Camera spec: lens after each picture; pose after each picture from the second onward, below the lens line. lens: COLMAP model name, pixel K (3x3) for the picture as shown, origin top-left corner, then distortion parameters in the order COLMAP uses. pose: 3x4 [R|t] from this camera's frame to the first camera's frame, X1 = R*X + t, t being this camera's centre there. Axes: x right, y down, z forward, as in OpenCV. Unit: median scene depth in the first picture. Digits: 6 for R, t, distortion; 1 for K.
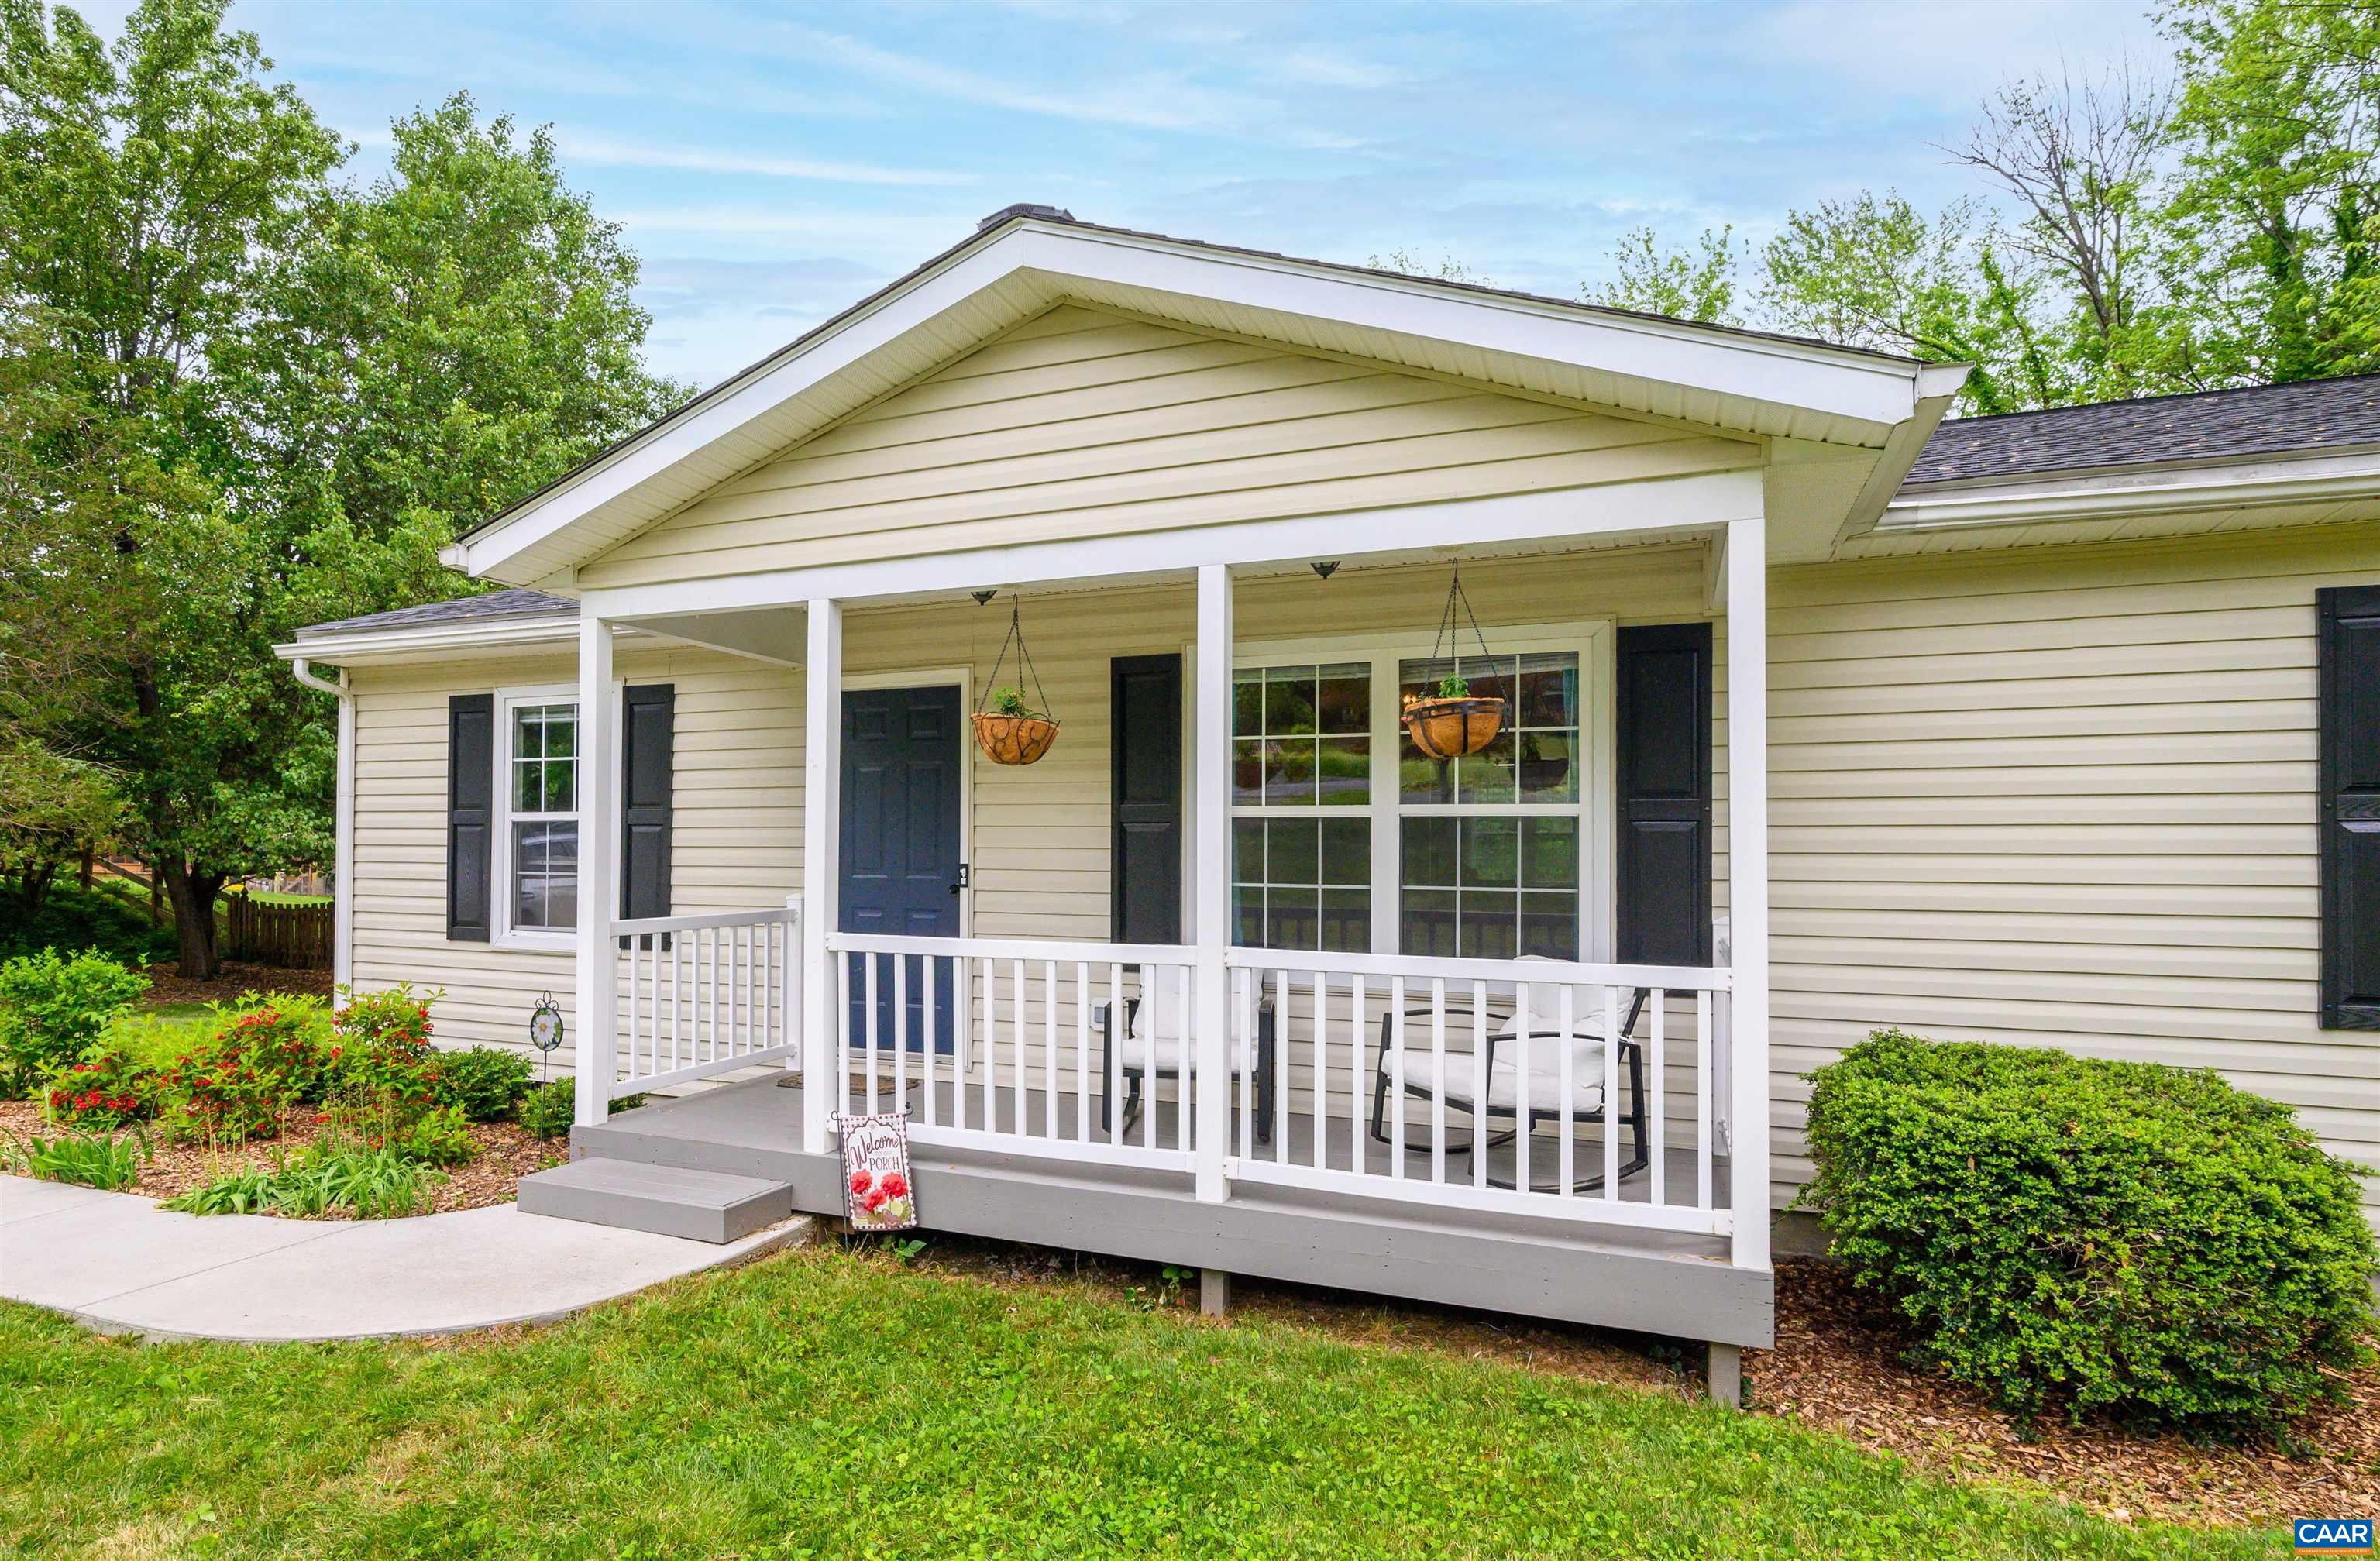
lens RADIAL K [[1257.5, 0, 1124.4], [0, 1257.5, 826.5], [0, 0, 1]] dist [-0.000692, -0.000194]
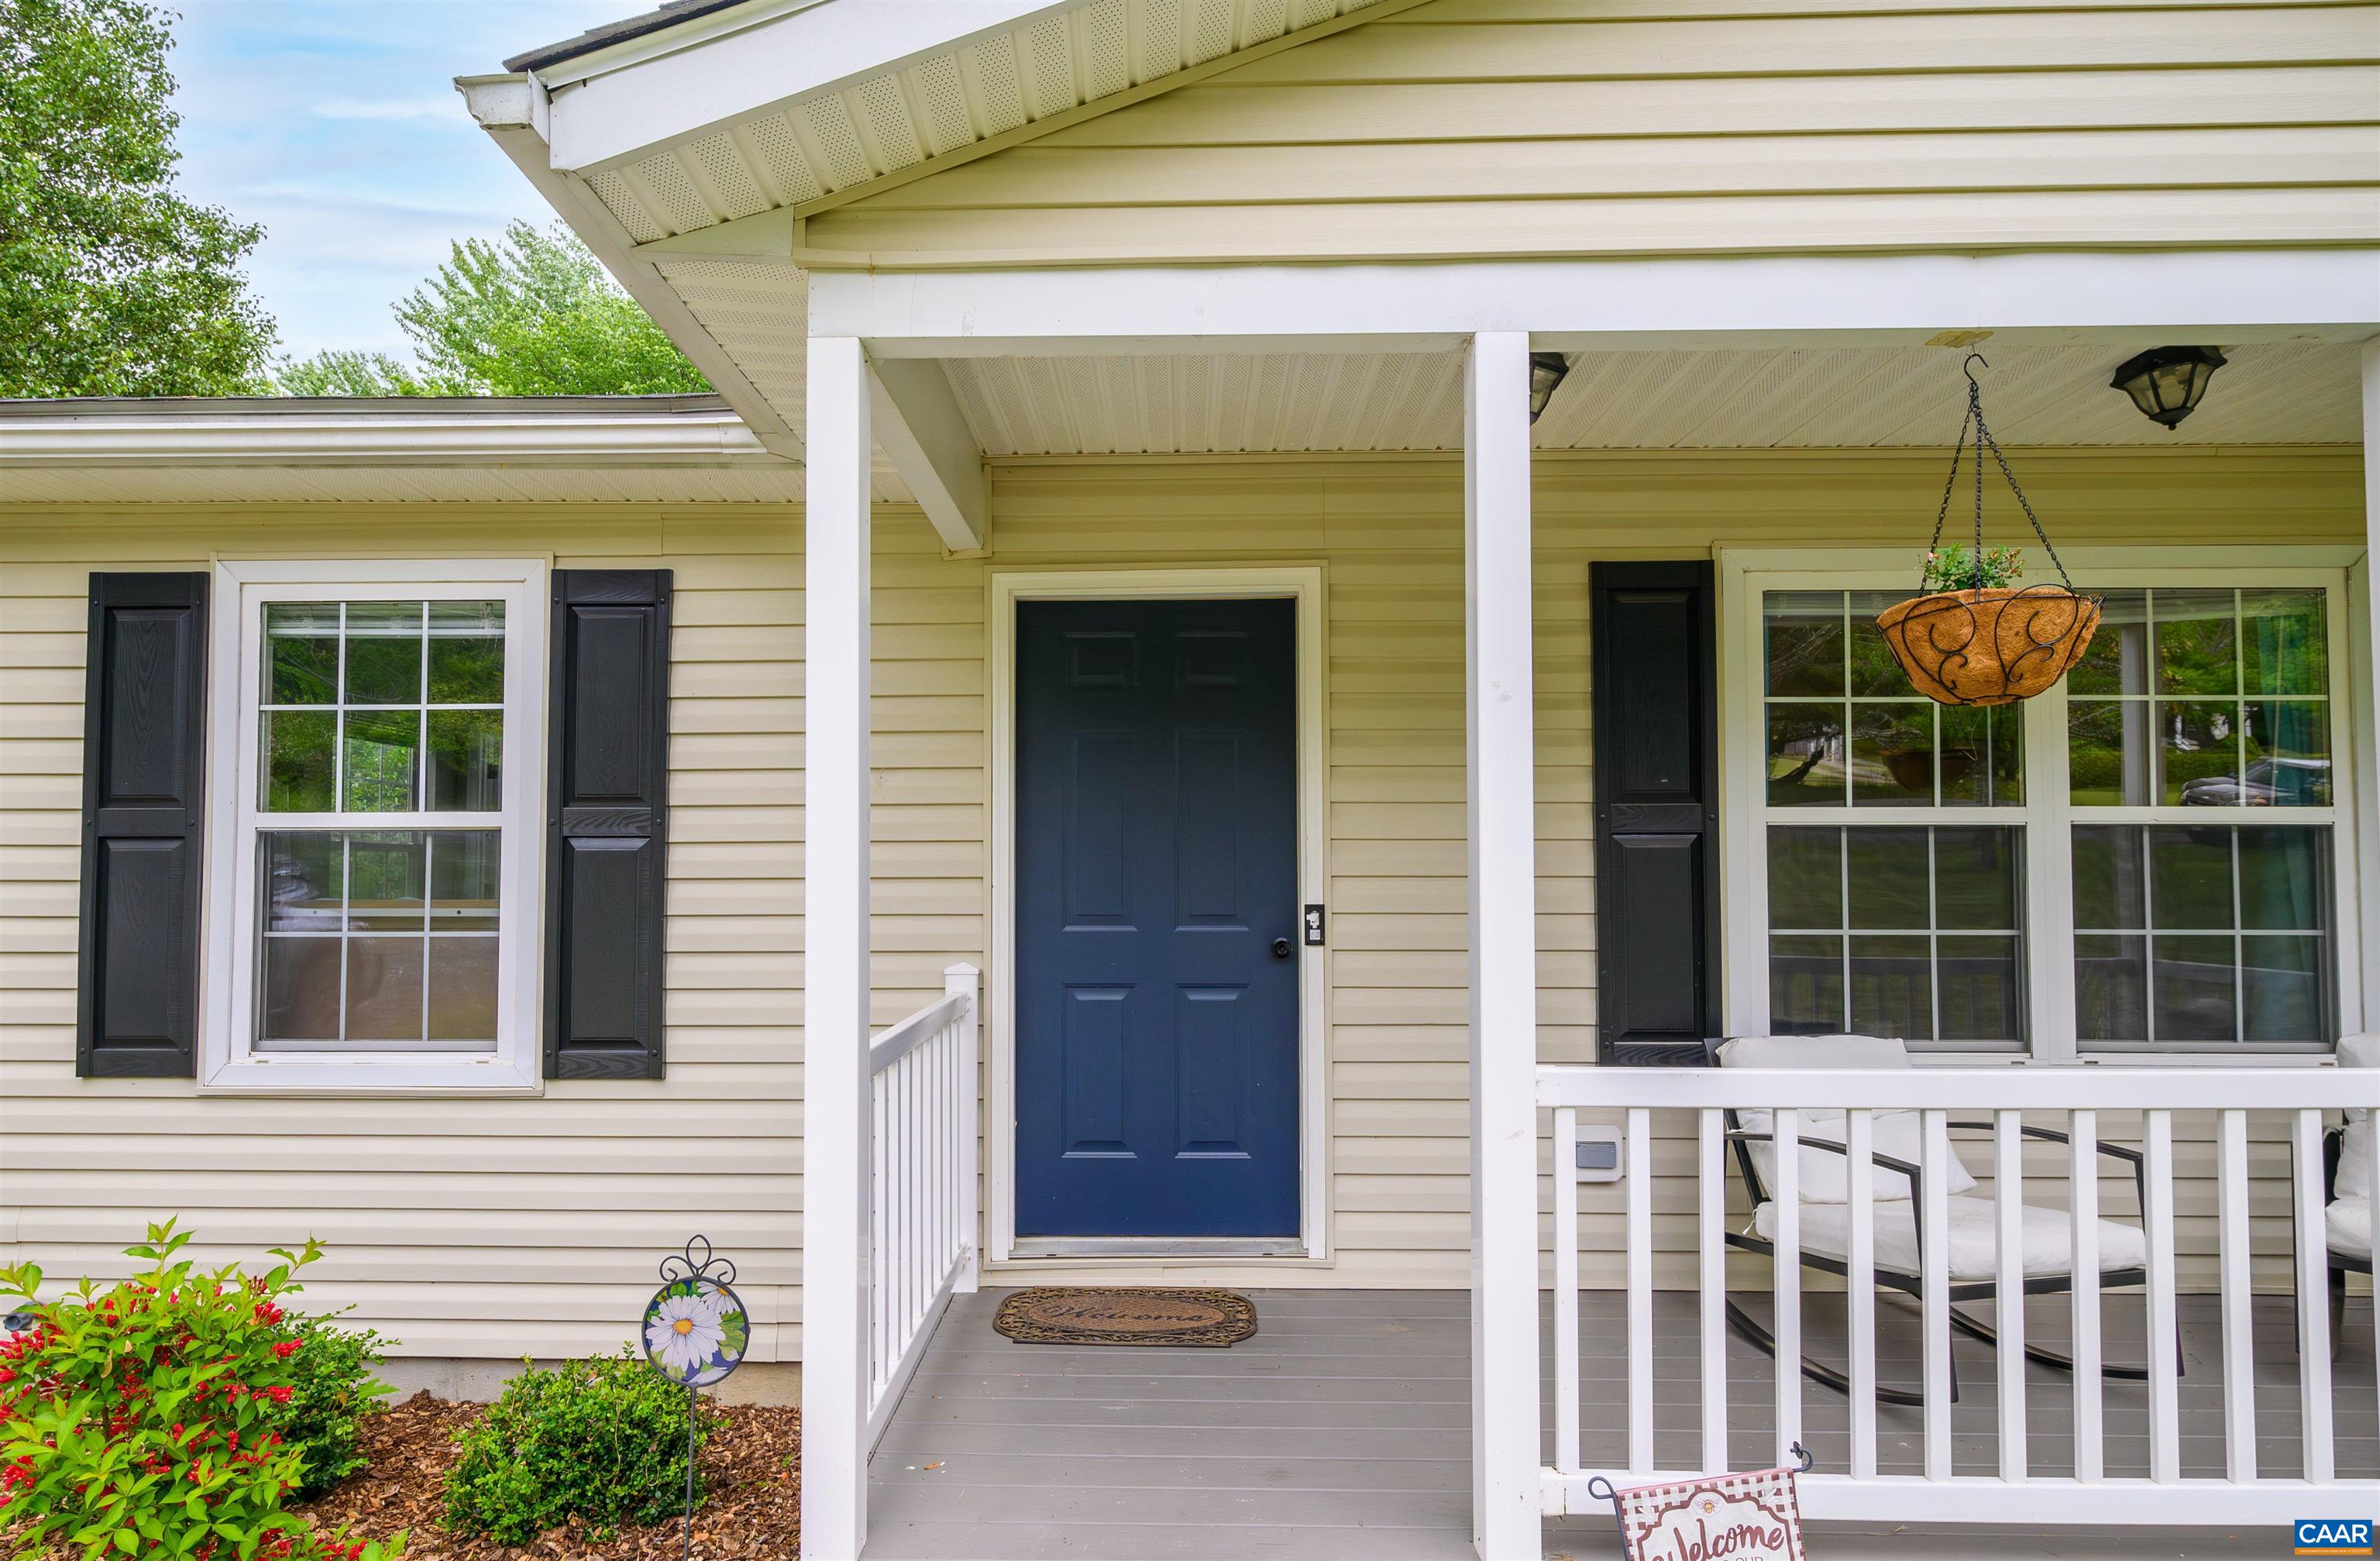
lens RADIAL K [[1257.5, 0, 1124.4], [0, 1257.5, 826.5], [0, 0, 1]] dist [-0.000692, -0.000194]
pose [[0.930663, 0.005208, 0.365840, -0.468360], [0.001538, 0.999834, -0.018146, 0.004960], [-0.365874, 0.017450, 0.930501, 0.552808]]
